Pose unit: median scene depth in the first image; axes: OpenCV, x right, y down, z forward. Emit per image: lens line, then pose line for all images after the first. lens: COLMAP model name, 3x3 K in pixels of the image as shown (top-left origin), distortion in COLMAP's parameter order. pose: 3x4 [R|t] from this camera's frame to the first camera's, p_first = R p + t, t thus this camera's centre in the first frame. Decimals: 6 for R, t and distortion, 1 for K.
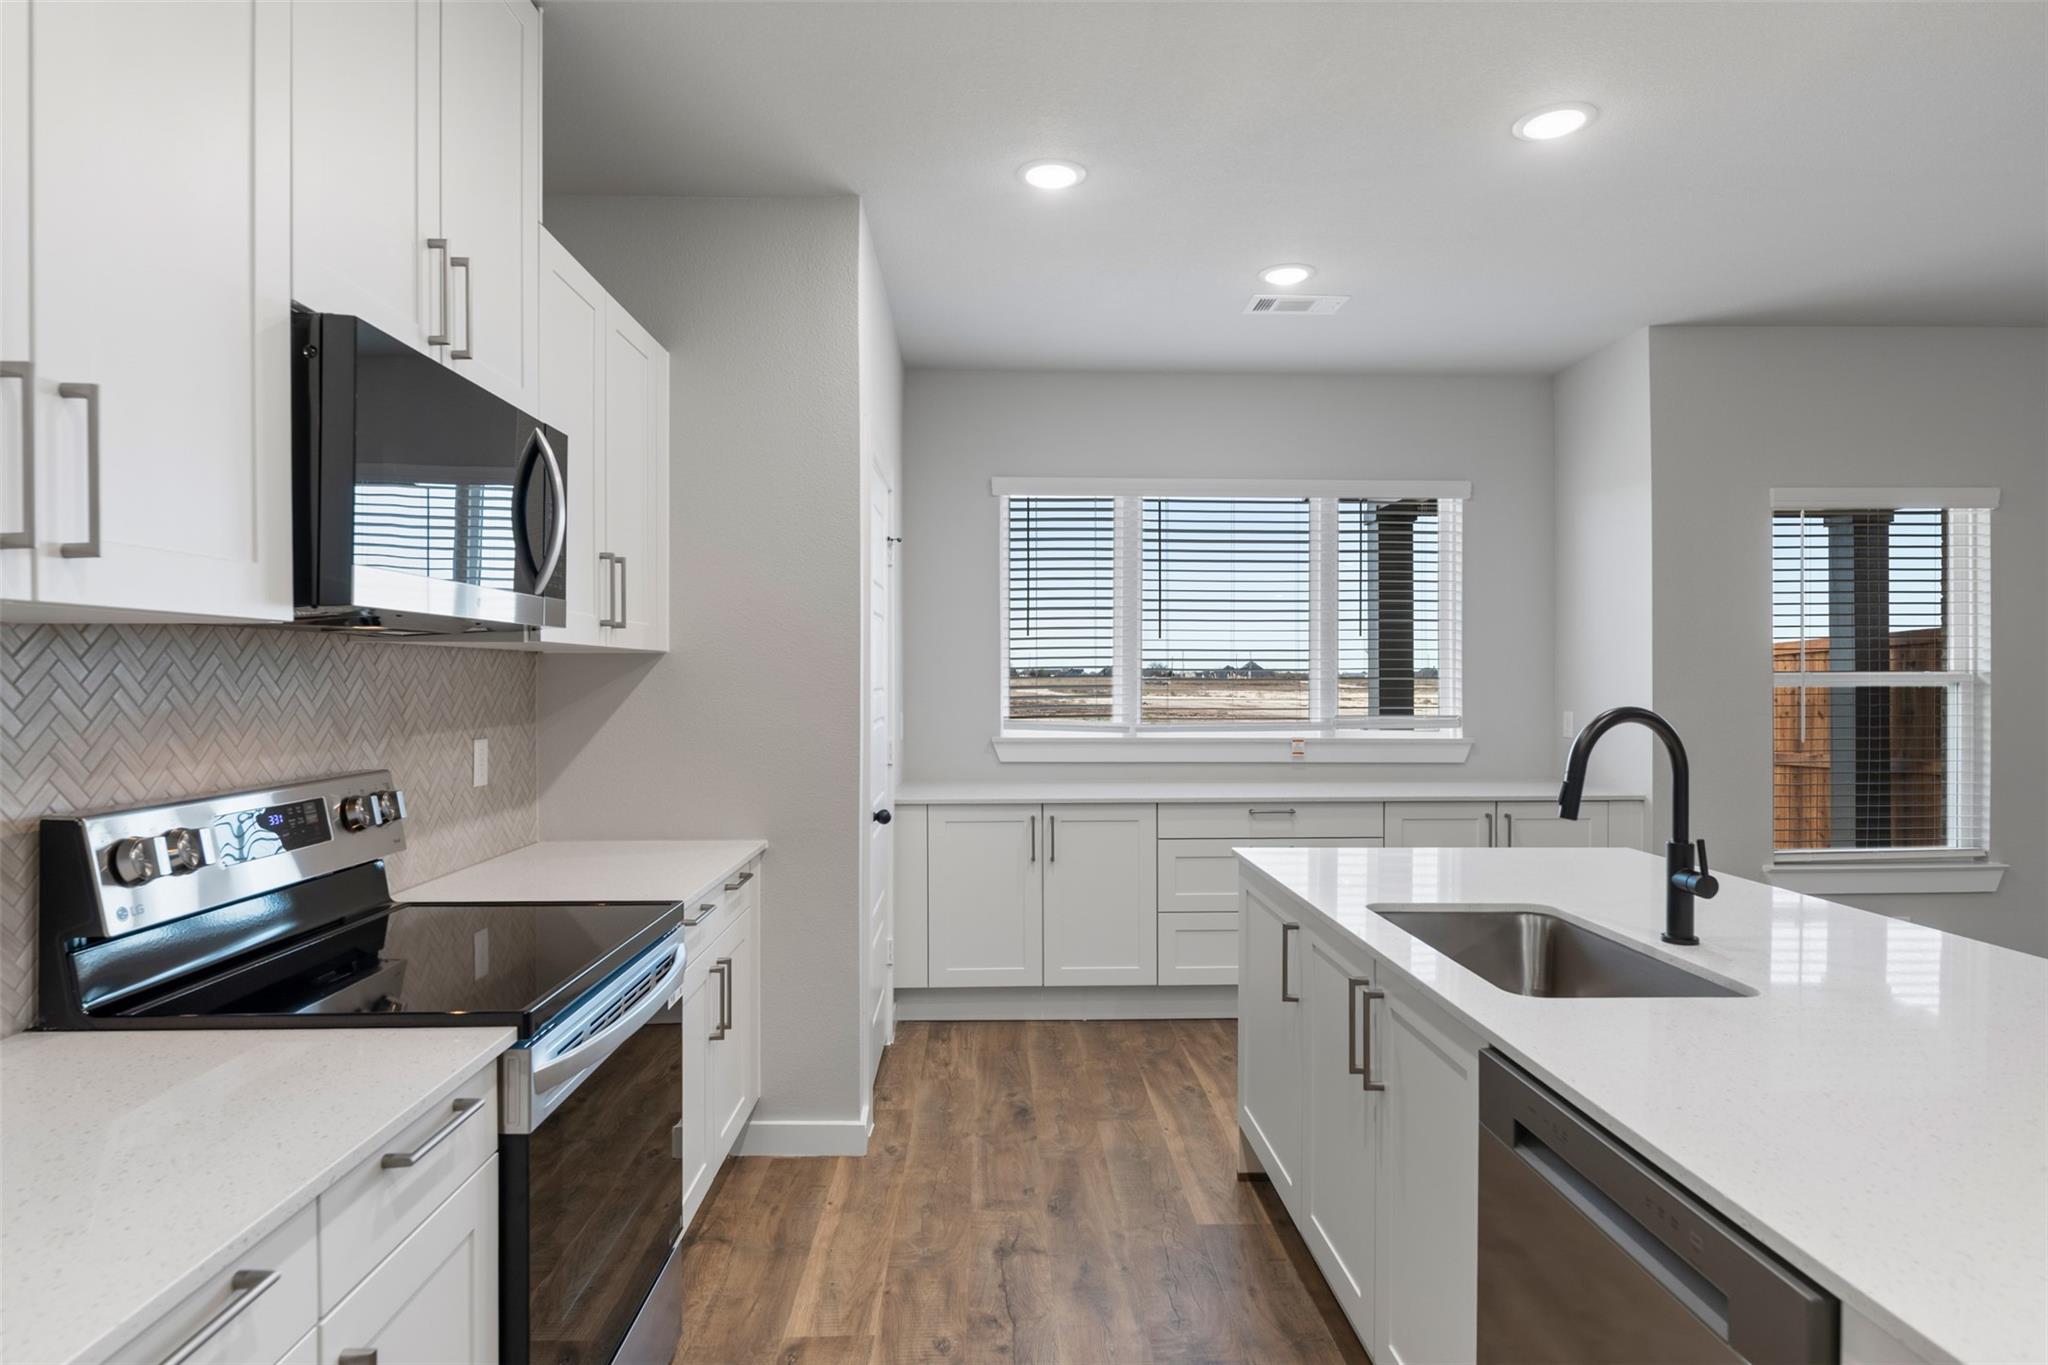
lens RADIAL K [[1087.8, 0, 1027.9], [0, 1087.8, 677.8], [0, 0, 1]] dist [-0.002337, 0.000021]
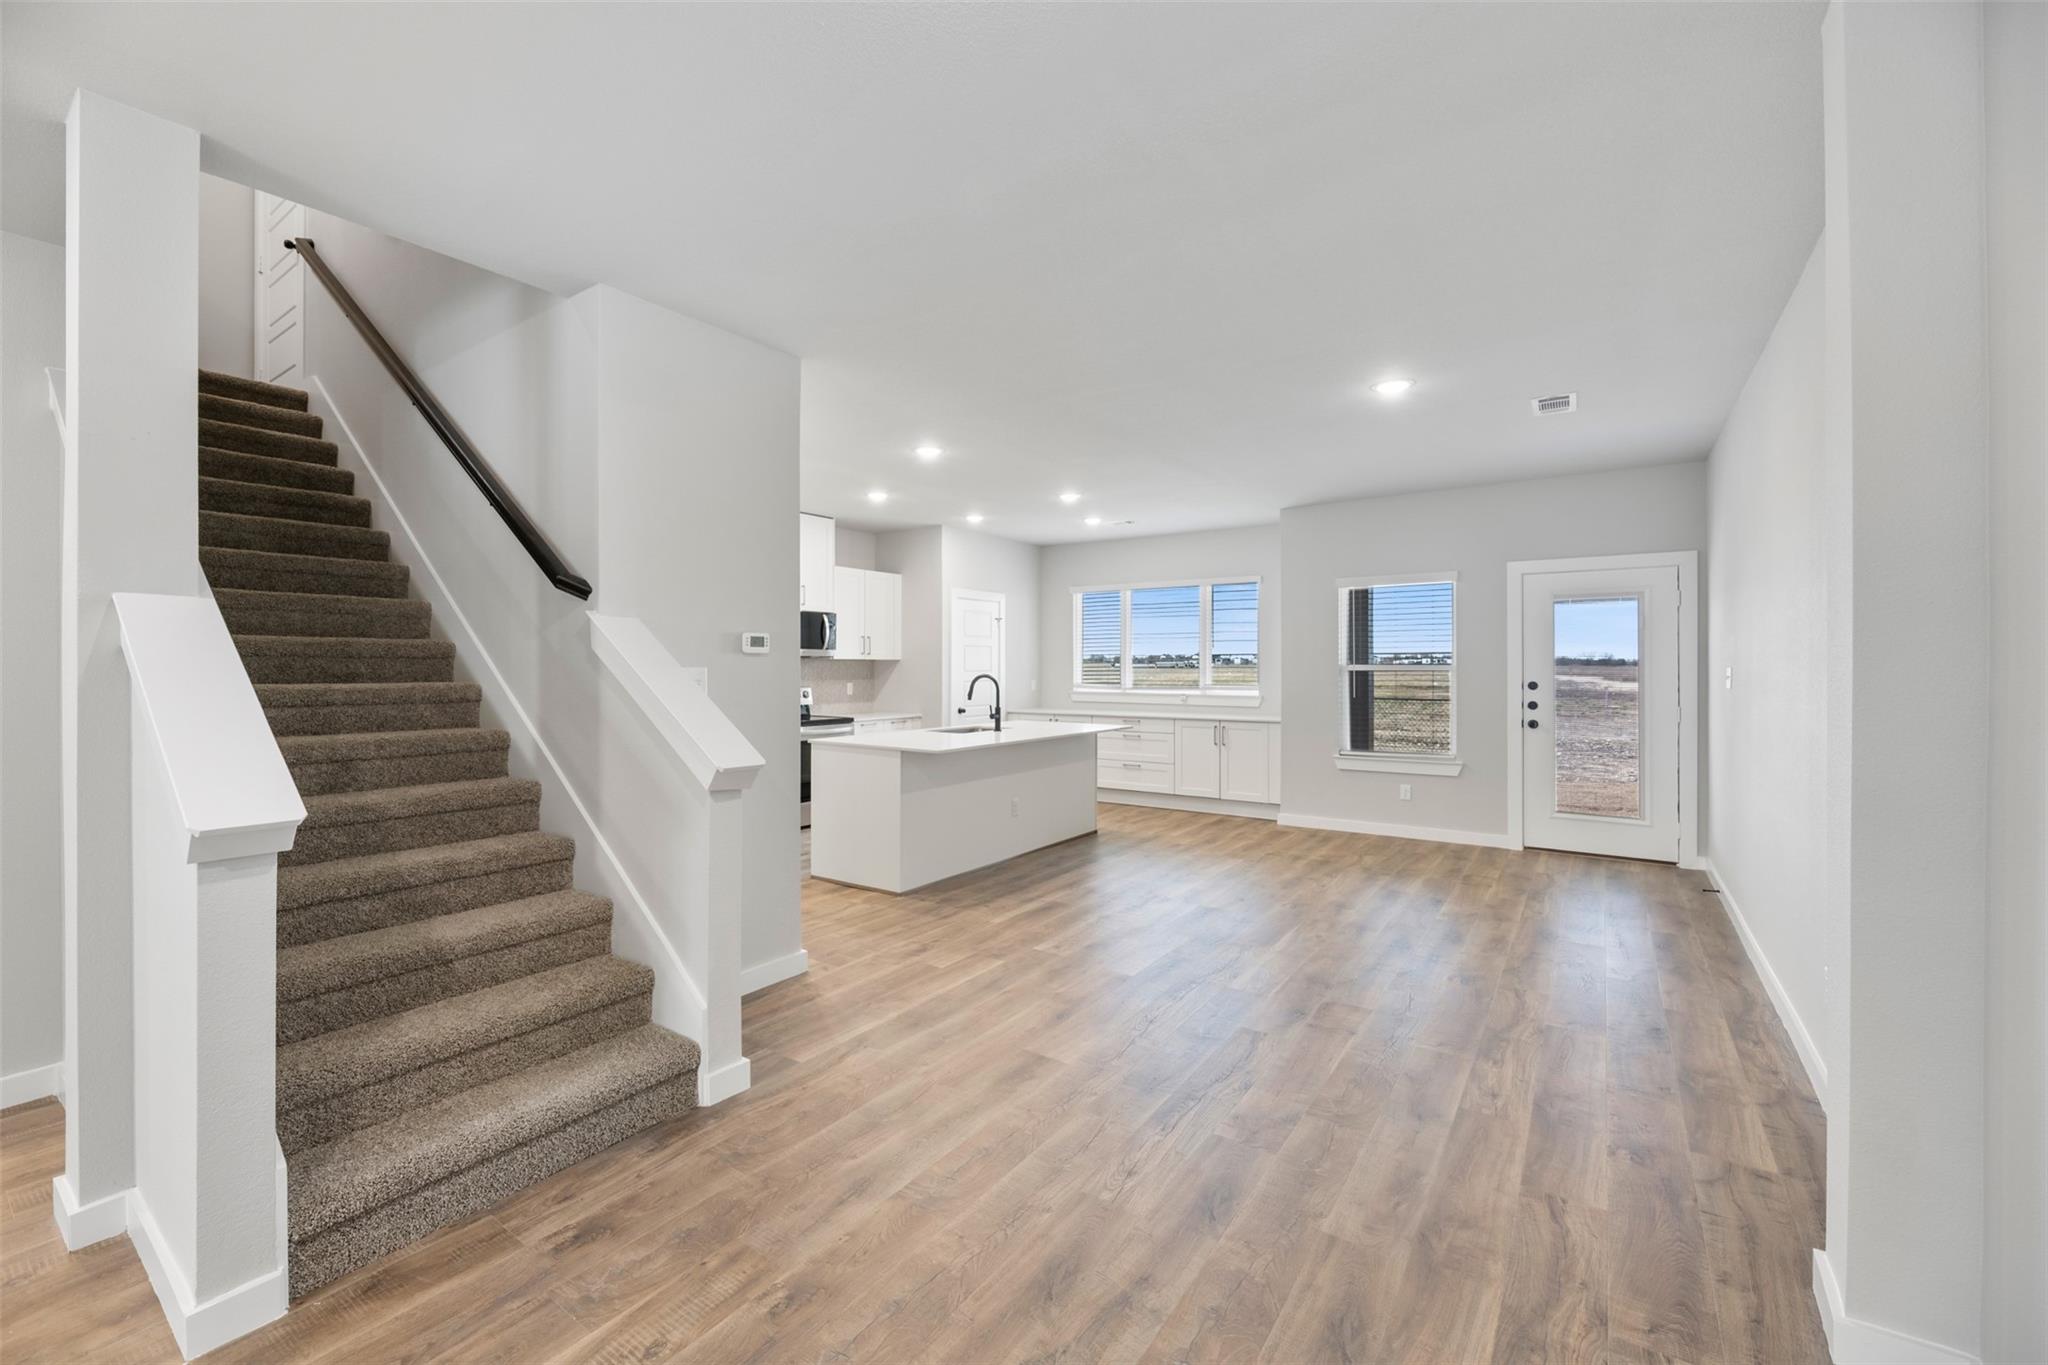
lens RADIAL K [[820.4, 0, 1012.6], [0, 820.4, 669.1], [0, 0, 1]] dist [-0.010272, -0.000007]
pose [[0.800721, 0.002152, -0.599034, 1.674569], [-0.000743, 0.999996, 0.002600, -0.000634], [0.599038, -0.001637, 0.800719, -0.984378]]
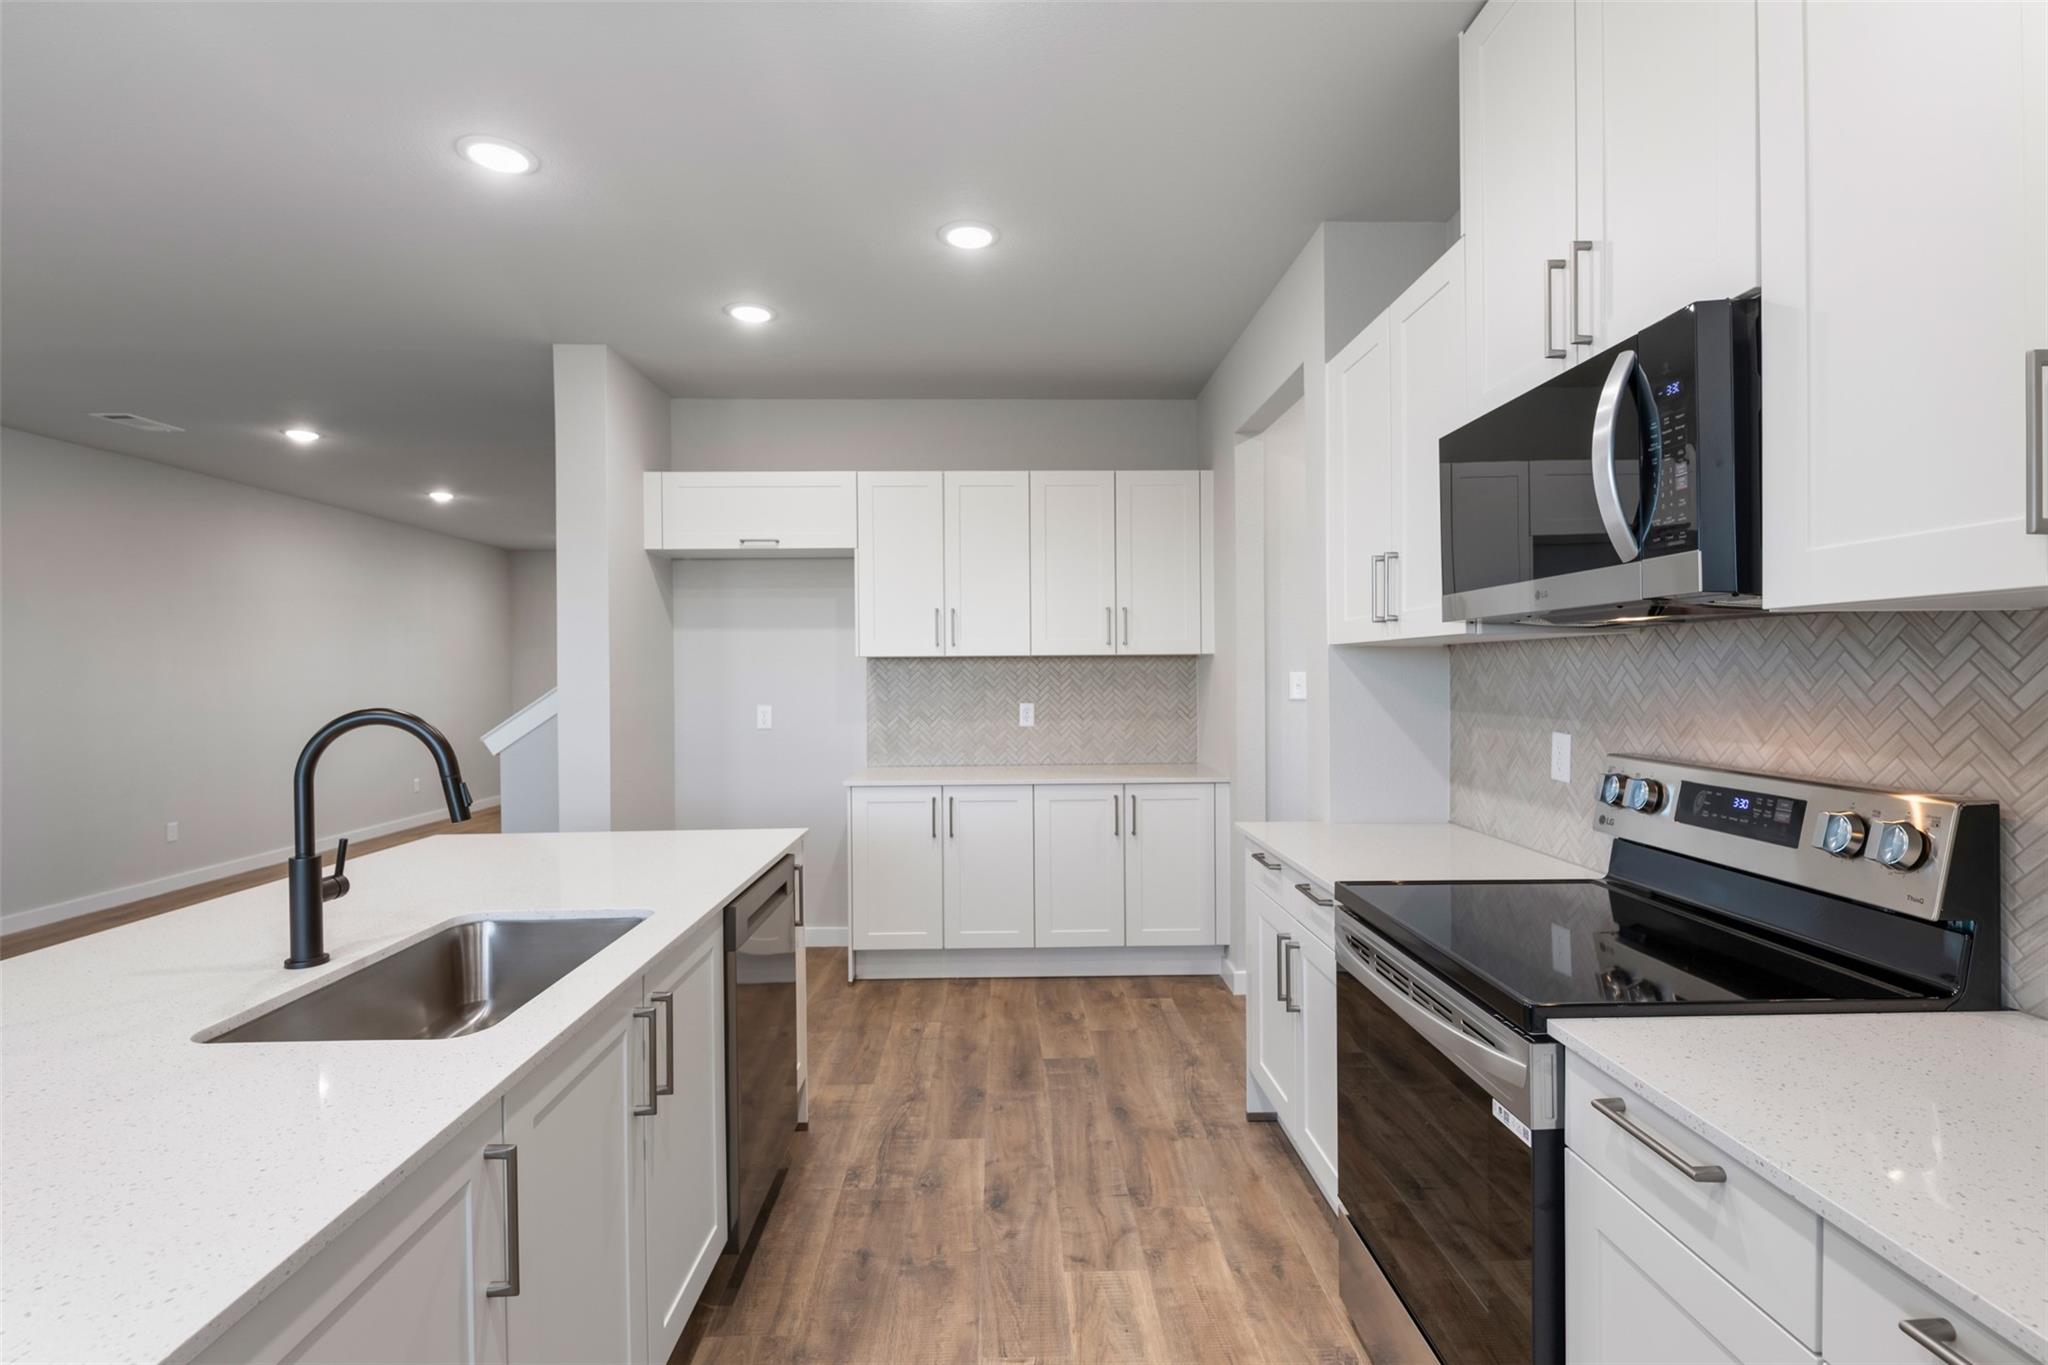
lens RADIAL K [[963.2, 0, 1034.0], [0, 963.2, 670.9], [0, 0, 1]] dist [-0.007194, -0.000850]
pose [[-0.999967, 0.007997, 0.001625, -0.025520], [0.007997, 0.999968, 0.000251, -0.000294], [-0.001623, 0.000264, -0.999999, 1.210319]]
